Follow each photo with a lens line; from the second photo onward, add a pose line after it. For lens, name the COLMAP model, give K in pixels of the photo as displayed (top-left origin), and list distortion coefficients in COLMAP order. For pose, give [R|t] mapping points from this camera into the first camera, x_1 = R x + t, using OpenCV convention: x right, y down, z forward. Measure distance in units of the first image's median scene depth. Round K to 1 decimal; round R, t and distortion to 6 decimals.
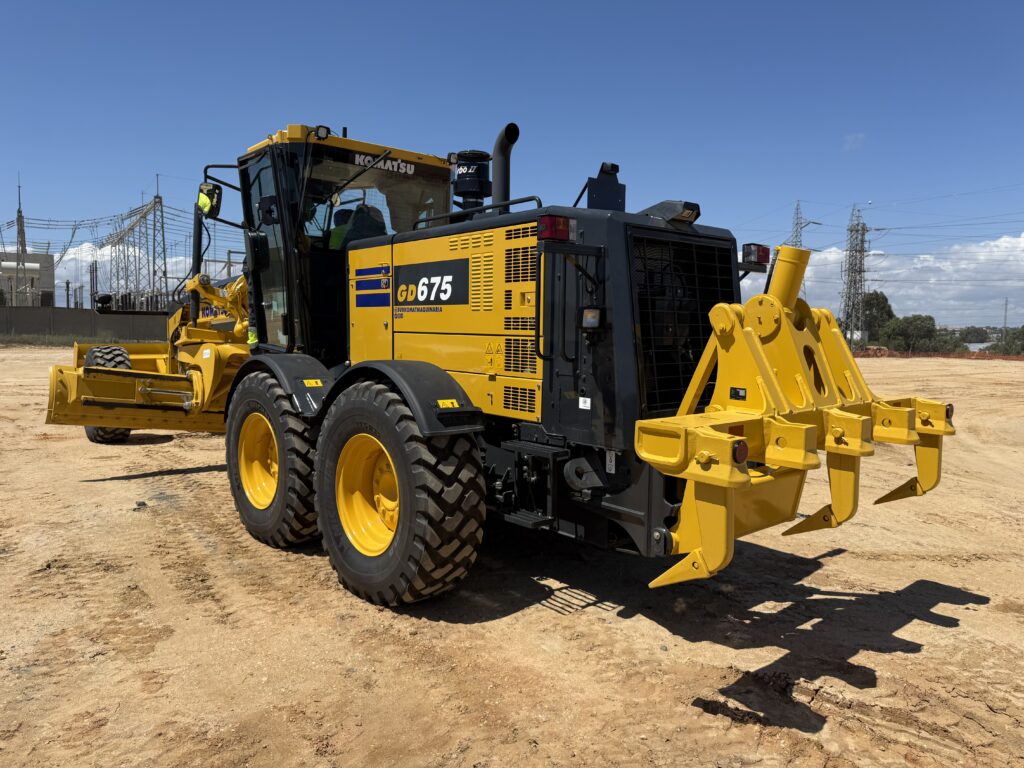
lens RADIAL K [[722.7, 0, 512.0], [0, 722.7, 384.0], [0, 0, 1]] dist [0.003139, 0.000175]
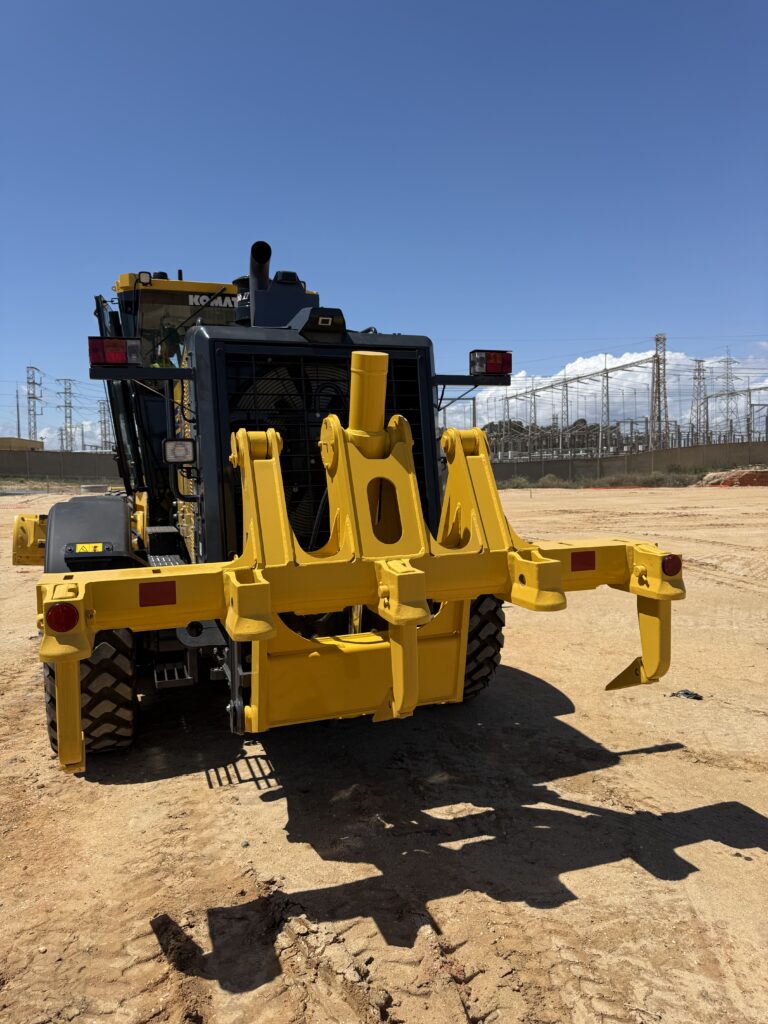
lens RADIAL K [[715.2, 0, 385.0], [0, 715.2, 551.5], [0, 0, 1]] dist [0.000270, 0.000201]
pose [[0.922447, 0.002808, -0.386113, 0.602756], [0.012277, 0.999255, 0.036598, -0.000977], [0.385928, -0.038500, 0.921725, 0.278485]]
